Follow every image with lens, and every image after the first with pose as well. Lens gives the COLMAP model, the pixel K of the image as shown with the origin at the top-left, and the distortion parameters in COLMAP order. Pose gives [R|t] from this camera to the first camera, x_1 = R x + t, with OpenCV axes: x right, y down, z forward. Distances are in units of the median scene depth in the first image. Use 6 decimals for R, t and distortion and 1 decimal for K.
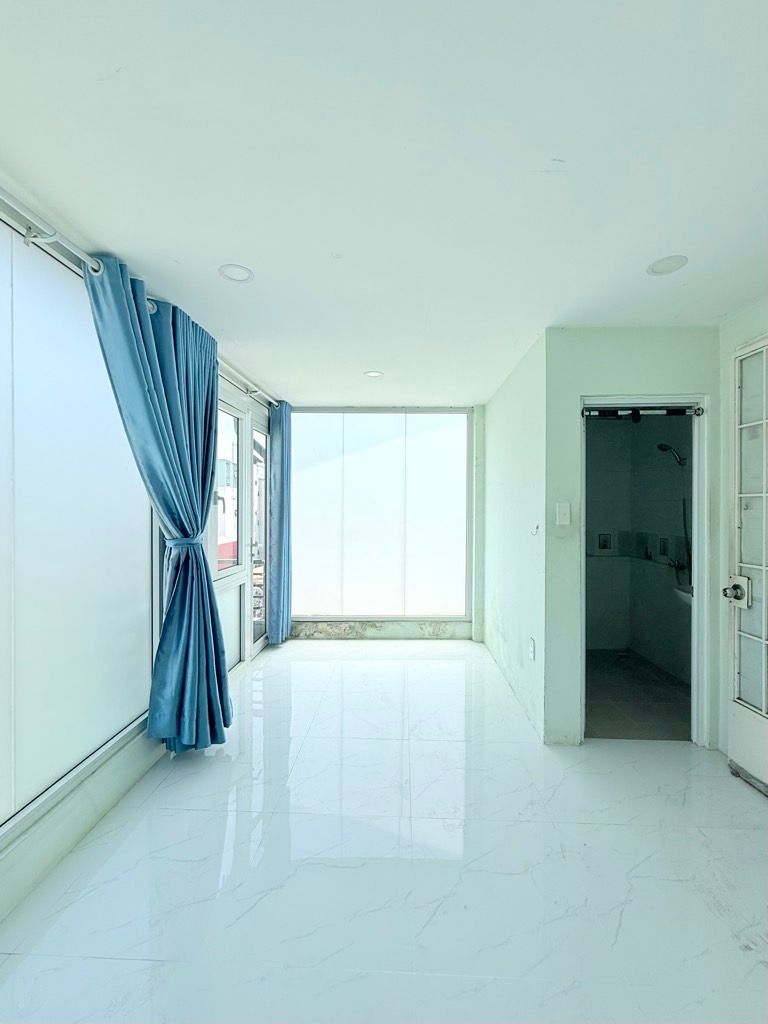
lens RADIAL K [[410.2, 0, 380.8], [0, 410.2, 517.6], [0, 0, 1]] dist [0.002357, 0.001588]
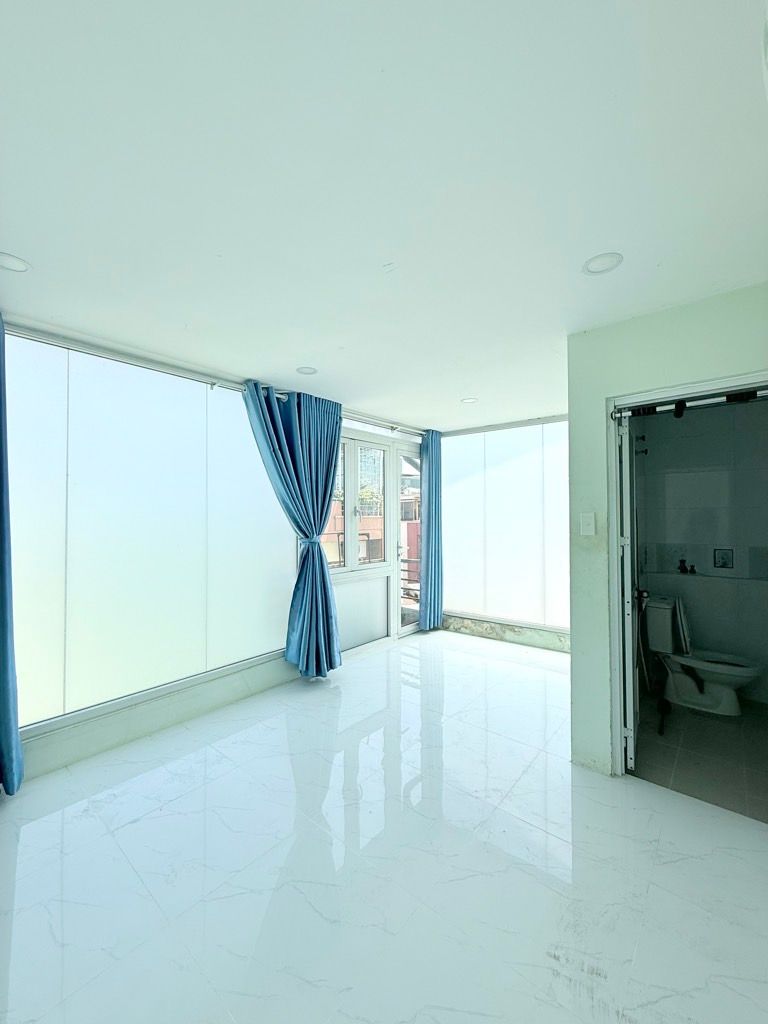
lens RADIAL K [[410.2, 0, 400.0], [0, 410.2, 518.7], [0, 0, 1]] dist [0.002357, 0.001588]
pose [[0.798410, -0.002065, -0.602110, 0.457400], [-0.008985, 0.999842, -0.015343, -0.002150], [0.602047, 0.017660, 0.798265, -0.017591]]
